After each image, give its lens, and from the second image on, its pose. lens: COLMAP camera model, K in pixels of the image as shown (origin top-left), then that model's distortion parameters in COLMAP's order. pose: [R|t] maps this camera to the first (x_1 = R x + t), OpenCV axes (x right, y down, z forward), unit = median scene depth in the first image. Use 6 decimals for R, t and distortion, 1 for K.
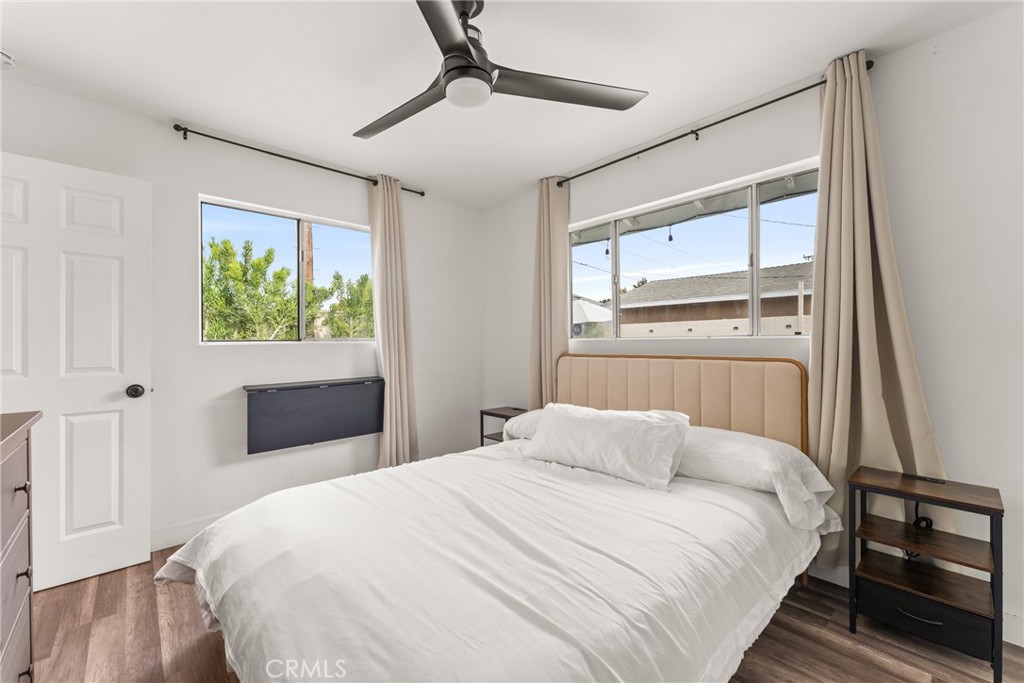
lens RADIAL K [[413.7, 0, 514.2], [0, 413.7, 344.0], [0, 0, 1]] dist [-0.000680, 0.000080]
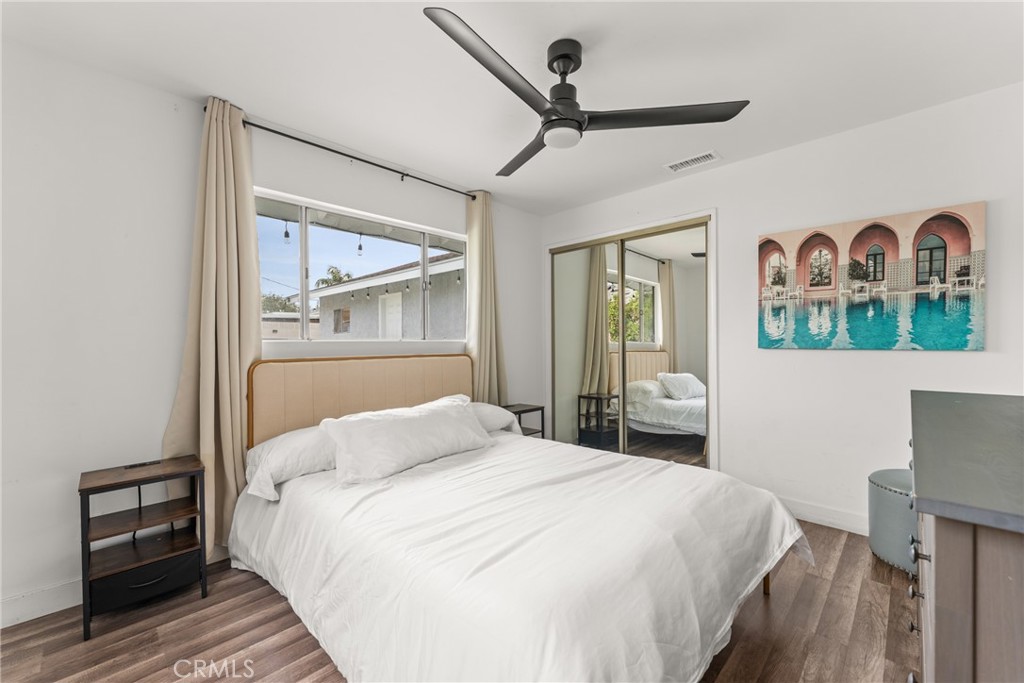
lens RADIAL K [[413.7, 0, 512.9], [0, 413.7, 341.0], [0, 0, 1]] dist [-0.000680, 0.000080]
pose [[-0.056802, 0.009486, 0.998340, -1.030246], [0.011929, 0.999890, -0.008822, 0.003737], [-0.998314, 0.011408, -0.056909, 0.952592]]
